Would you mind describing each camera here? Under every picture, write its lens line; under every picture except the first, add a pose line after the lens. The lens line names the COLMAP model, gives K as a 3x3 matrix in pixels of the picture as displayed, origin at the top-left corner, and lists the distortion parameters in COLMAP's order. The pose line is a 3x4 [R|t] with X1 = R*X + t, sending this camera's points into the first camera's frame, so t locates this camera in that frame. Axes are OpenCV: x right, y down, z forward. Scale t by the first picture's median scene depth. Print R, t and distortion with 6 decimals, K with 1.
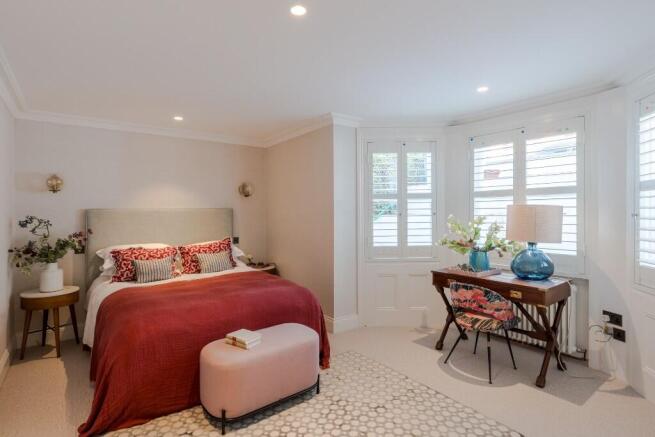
lens RADIAL K [[354.3, 0, 328.3], [0, 354.3, 215.1], [0, 0, 1]] dist [-0.008521, -0.000503]
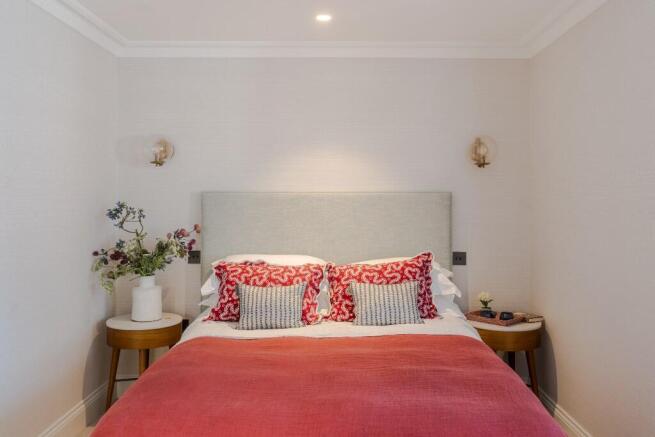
lens RADIAL K [[573.1, 0, 327.7], [0, 573.1, 194.8], [0, 0, 1]] dist [0.001849, 0.001546]
pose [[0.781968, 0.007348, -0.623276, 0.108715], [-0.015655, 0.999847, -0.007854, -0.007626], [0.623122, 0.015899, 0.781963, 0.365516]]
